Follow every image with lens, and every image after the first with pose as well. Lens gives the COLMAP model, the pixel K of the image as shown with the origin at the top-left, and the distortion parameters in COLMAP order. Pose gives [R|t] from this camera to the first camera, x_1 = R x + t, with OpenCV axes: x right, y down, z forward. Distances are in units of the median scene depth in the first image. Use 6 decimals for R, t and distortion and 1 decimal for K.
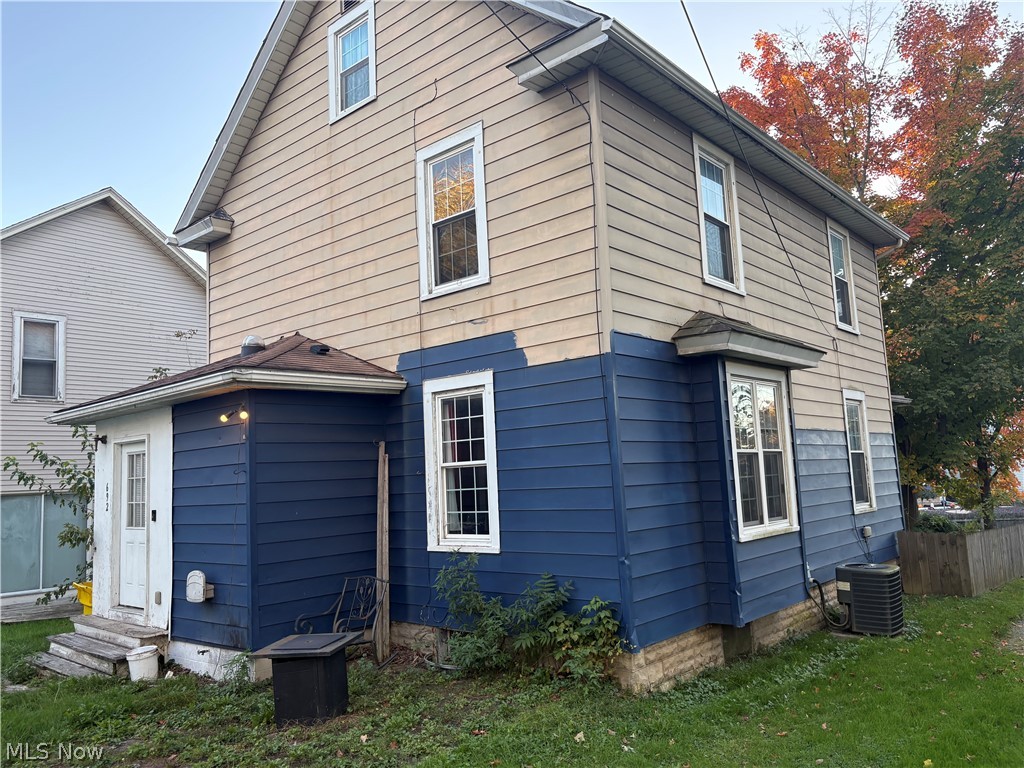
lens RADIAL K [[789.8, 0, 517.2], [0, 789.8, 390.1], [0, 0, 1]] dist [0.047106, -0.038049]
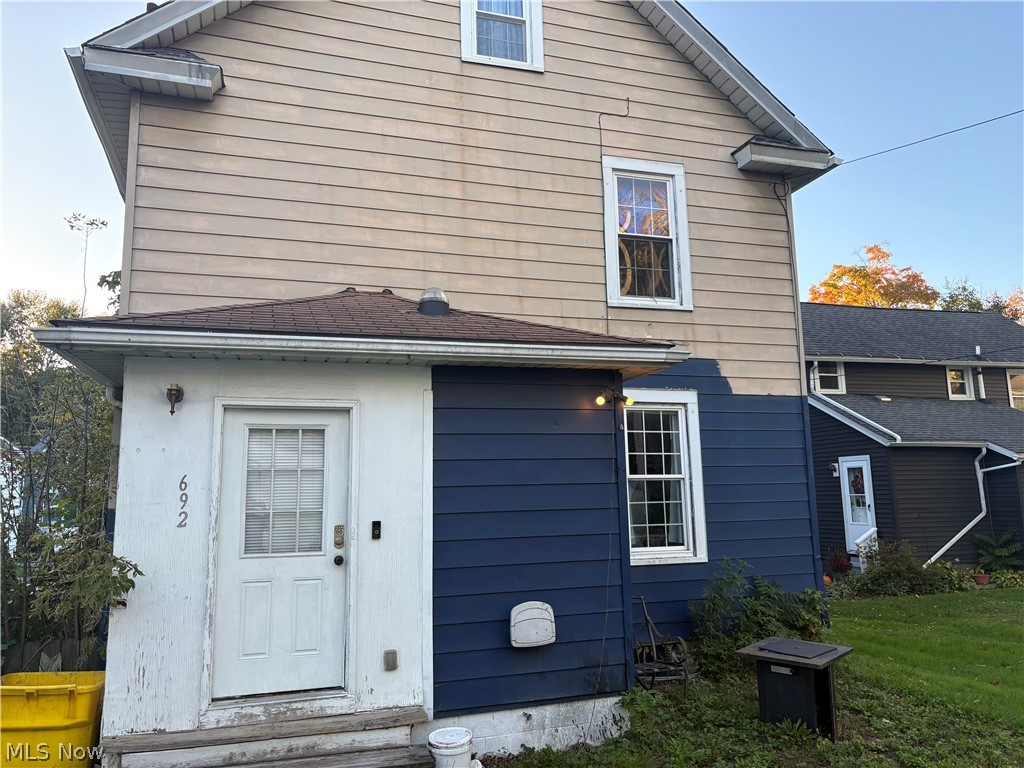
lens RADIAL K [[789.8, 0, 516.3], [0, 789.8, 376.3], [0, 0, 1]] dist [0.047106, -0.038049]
pose [[0.497282, 0.167434, 0.851279, -0.999975], [-0.094337, 0.985819, -0.138788, 0.118651], [-0.862445, -0.011290, 0.506025, 0.612175]]
